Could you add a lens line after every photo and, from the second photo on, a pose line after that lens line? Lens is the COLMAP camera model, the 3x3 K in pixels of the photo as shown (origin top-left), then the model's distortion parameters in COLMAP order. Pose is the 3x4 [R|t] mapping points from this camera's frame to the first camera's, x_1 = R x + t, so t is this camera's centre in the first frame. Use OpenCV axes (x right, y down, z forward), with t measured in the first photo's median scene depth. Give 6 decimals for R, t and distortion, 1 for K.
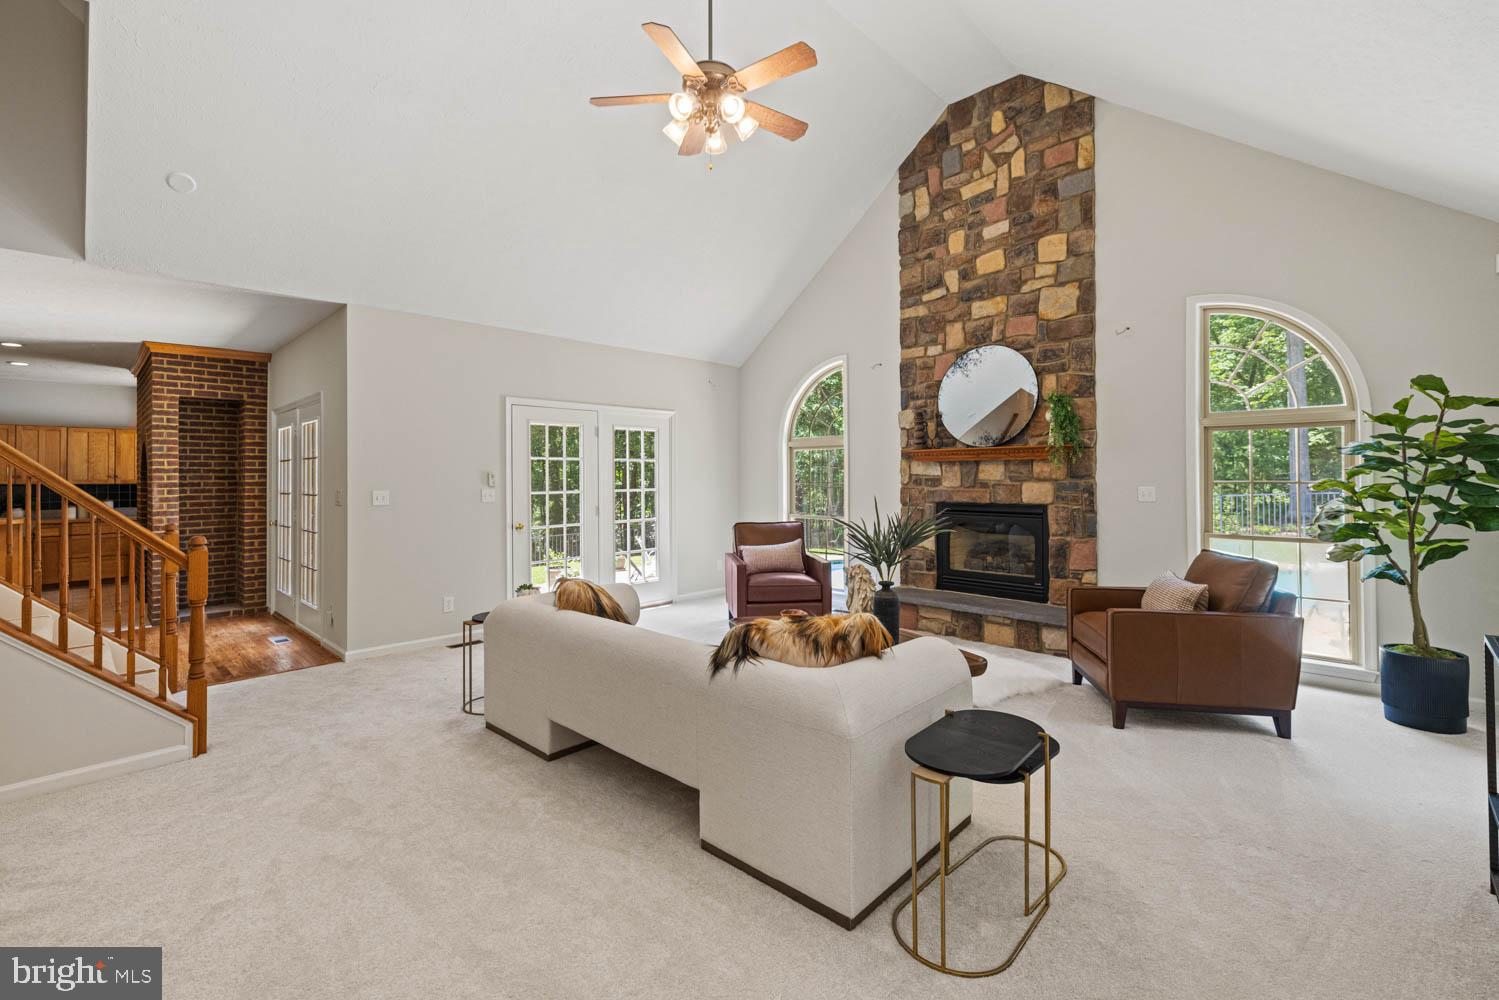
lens RADIAL K [[665.9, 0, 747.7], [0, 665.9, 468.8], [0, 0, 1]] dist [-0.000397, 0.000093]
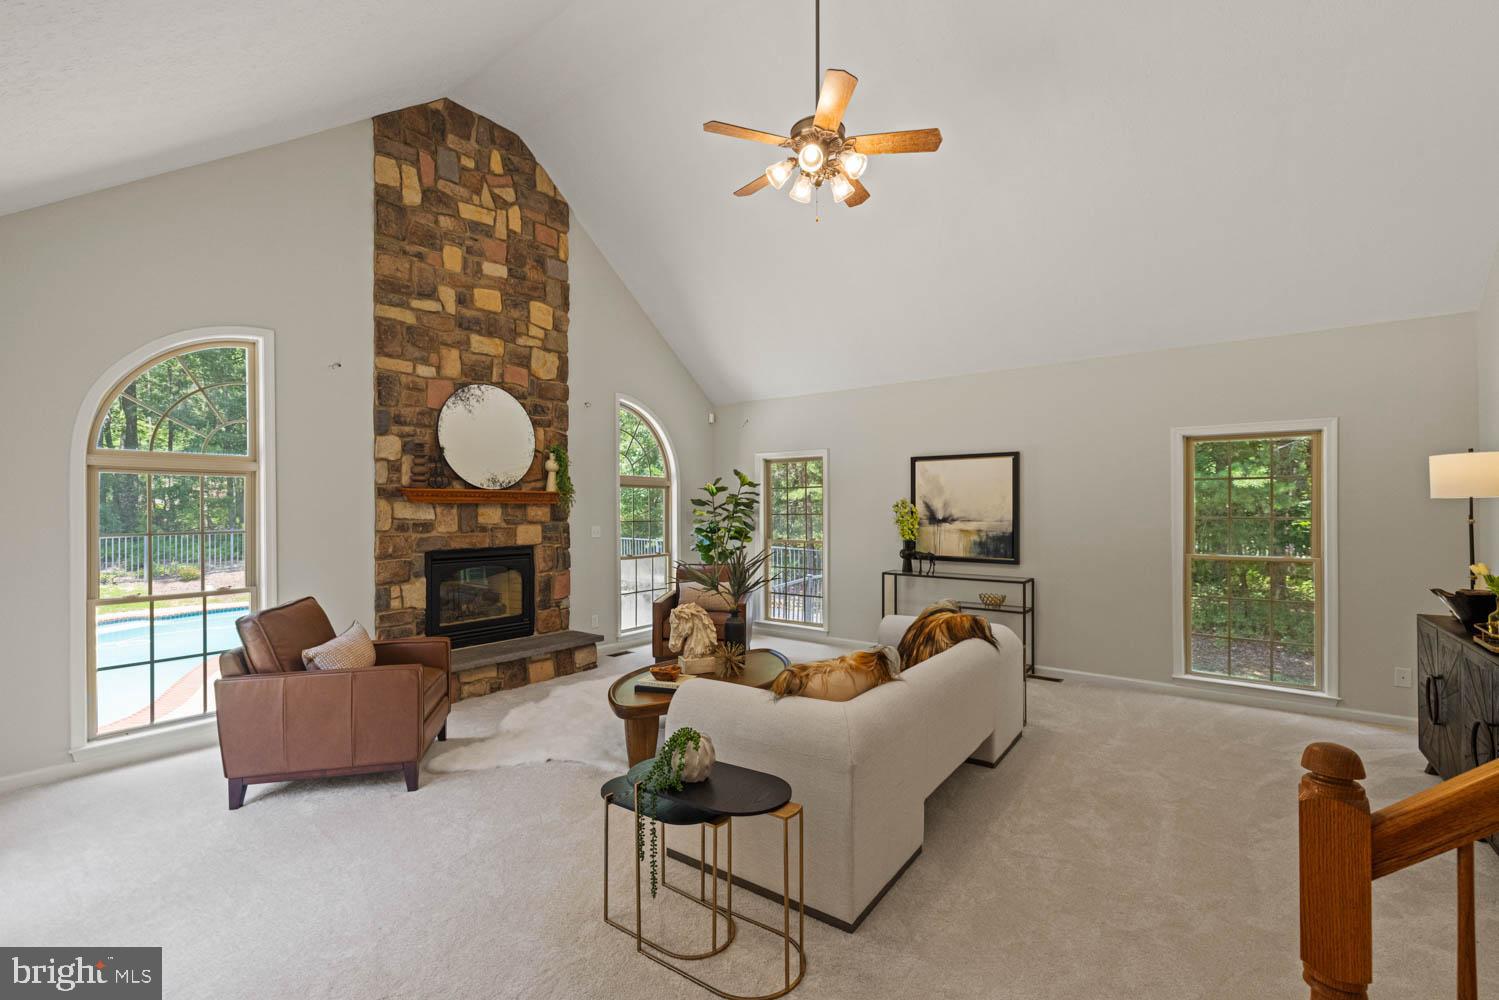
lens RADIAL K [[638.1, 0, 747.9], [0, 638.1, 513.7], [0, 0, 1]] dist [0.001058, 0.000108]
pose [[-0.120220, 0.005284, 0.992733, -0.603468], [0.000052, 0.999986, -0.005317, 0.007311], [-0.992747, -0.000587, -0.120219, 0.734420]]
